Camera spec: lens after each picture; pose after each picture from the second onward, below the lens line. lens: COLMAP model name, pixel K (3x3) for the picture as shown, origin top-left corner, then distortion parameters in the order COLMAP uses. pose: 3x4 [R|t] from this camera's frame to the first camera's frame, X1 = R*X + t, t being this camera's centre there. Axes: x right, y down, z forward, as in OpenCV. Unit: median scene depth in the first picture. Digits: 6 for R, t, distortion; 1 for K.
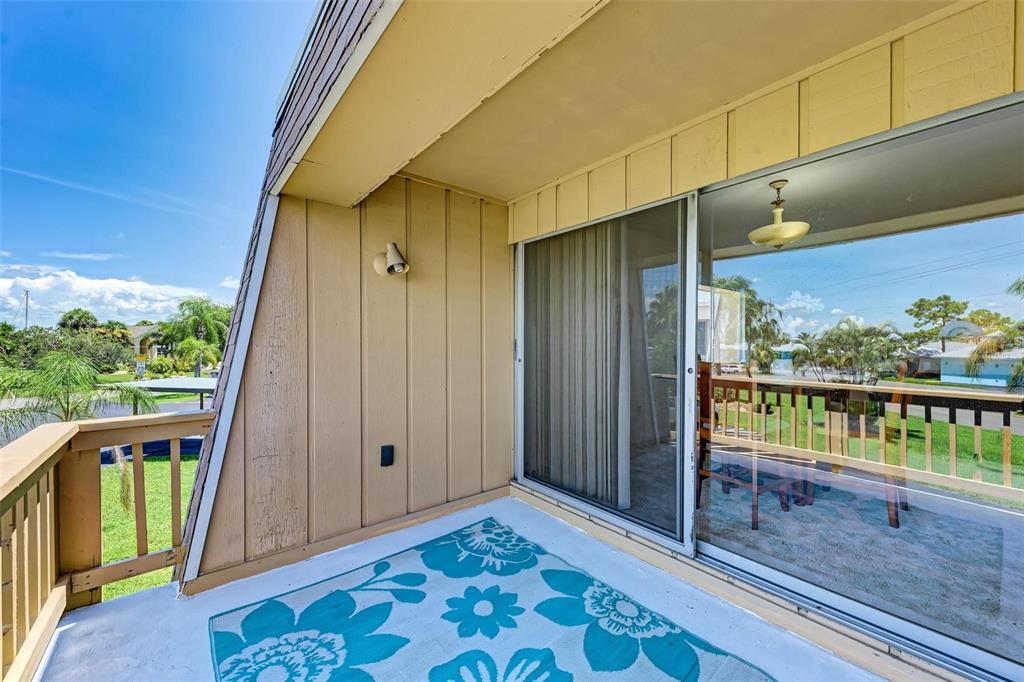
lens RADIAL K [[390.6, 0, 527.8], [0, 390.6, 343.3], [0, 0, 1]] dist [0.009317, -0.005669]
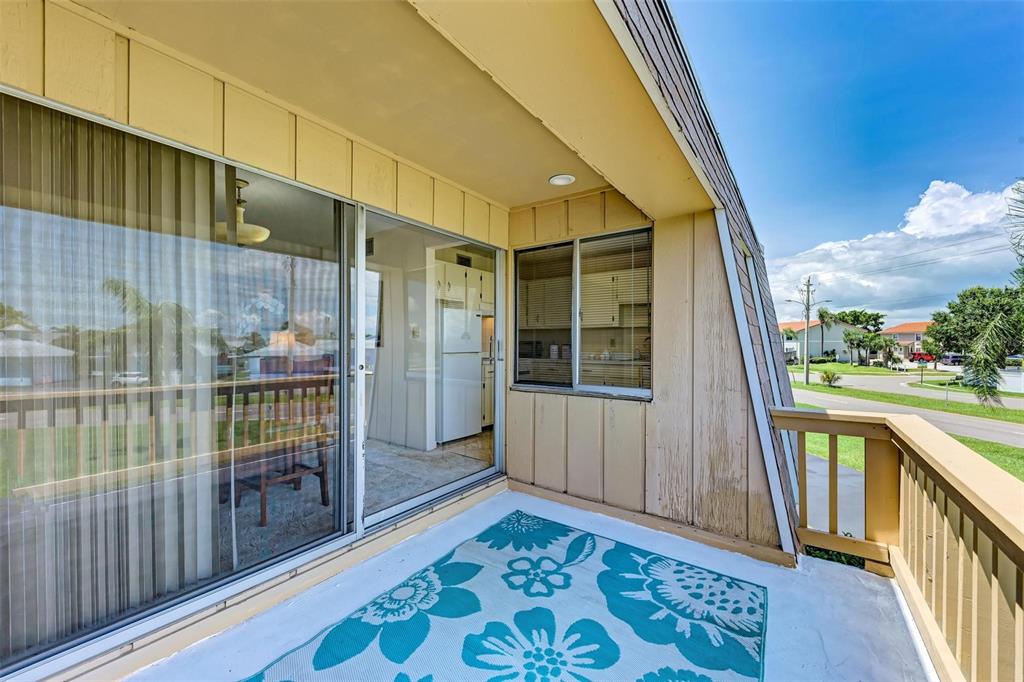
lens RADIAL K [[390.6, 0, 506.0], [0, 390.6, 343.3], [0, 0, 1]] dist [0.009317, -0.005669]
pose [[-0.218015, -0.003216, 0.975940, -0.487098], [-0.001300, 0.999995, 0.003005, 0.000042], [-0.975944, -0.000614, -0.218018, 0.559291]]
